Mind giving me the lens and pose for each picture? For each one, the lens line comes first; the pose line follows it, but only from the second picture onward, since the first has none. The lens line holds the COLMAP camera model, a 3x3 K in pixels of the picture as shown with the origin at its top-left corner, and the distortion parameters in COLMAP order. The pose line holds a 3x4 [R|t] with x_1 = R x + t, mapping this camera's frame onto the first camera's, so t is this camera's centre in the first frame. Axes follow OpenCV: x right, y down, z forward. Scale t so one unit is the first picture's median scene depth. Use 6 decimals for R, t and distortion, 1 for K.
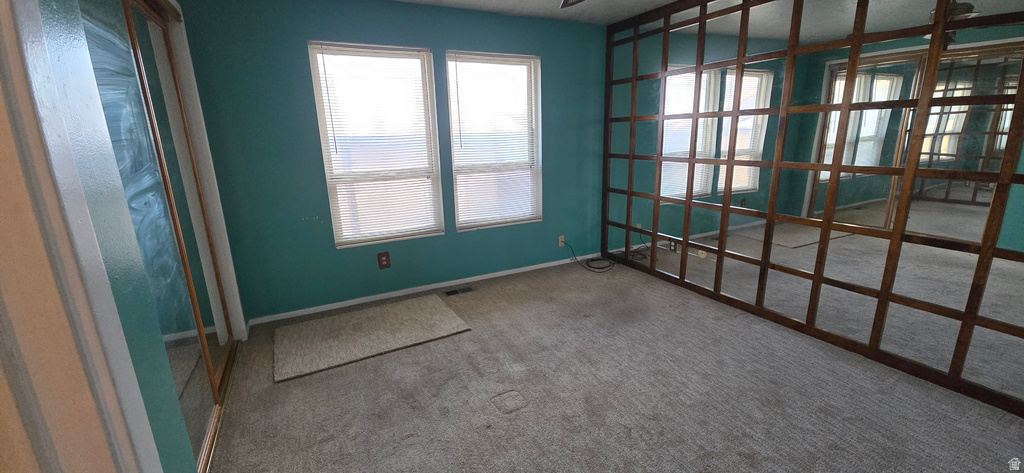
lens RADIAL K [[416.7, 0, 516.9], [0, 416.7, 239.4], [0, 0, 1]] dist [0.011954, -0.007196]
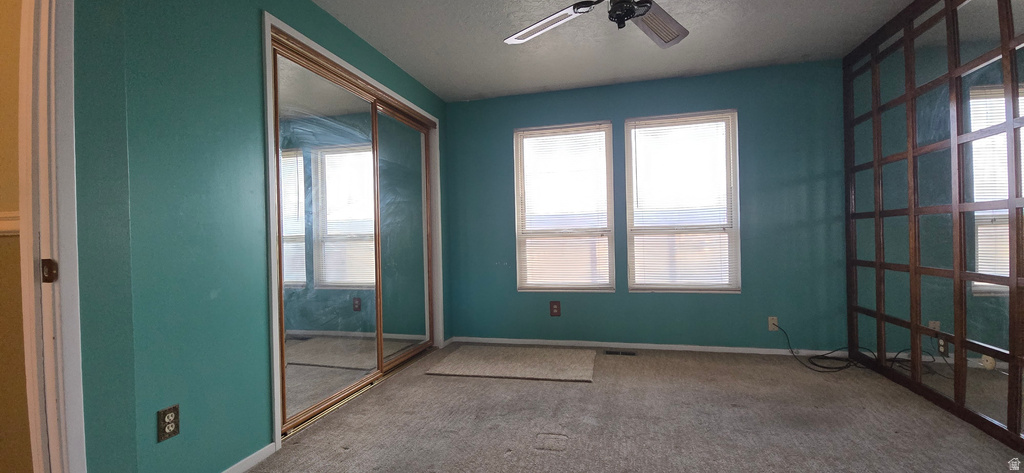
lens RADIAL K [[416.7, 0, 516.9], [0, 416.7, 239.4], [0, 0, 1]] dist [0.011954, -0.007196]
pose [[0.738908, 0.009312, -0.673742, 0.327235], [-0.162335, 0.972912, -0.164590, 0.067286], [0.653959, 0.230989, 0.720404, 0.101359]]
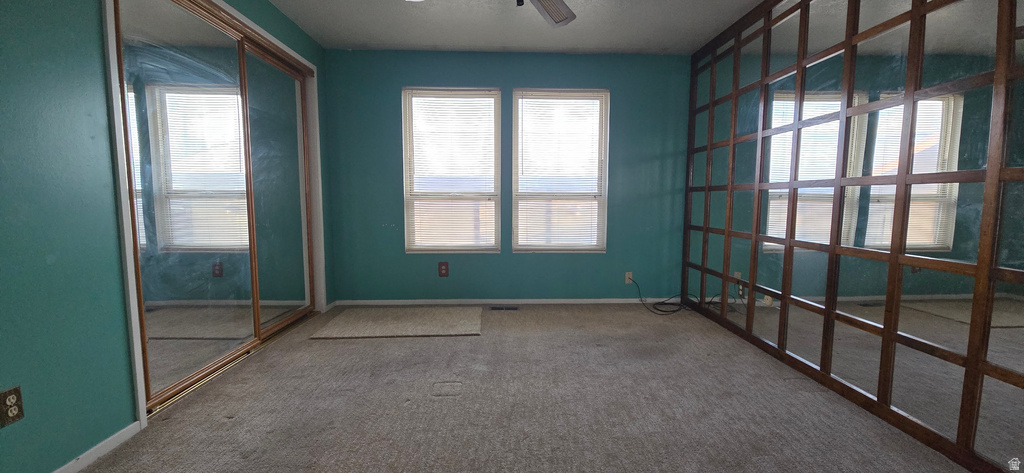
lens RADIAL K [[416.7, 0, 516.9], [0, 416.7, 239.4], [0, 0, 1]] dist [0.011954, -0.007196]
pose [[0.899545, 0.069329, -0.431292, 0.326886], [-0.133409, 0.983755, -0.120115, 0.076201], [0.415958, 0.165587, 0.894181, 0.057392]]
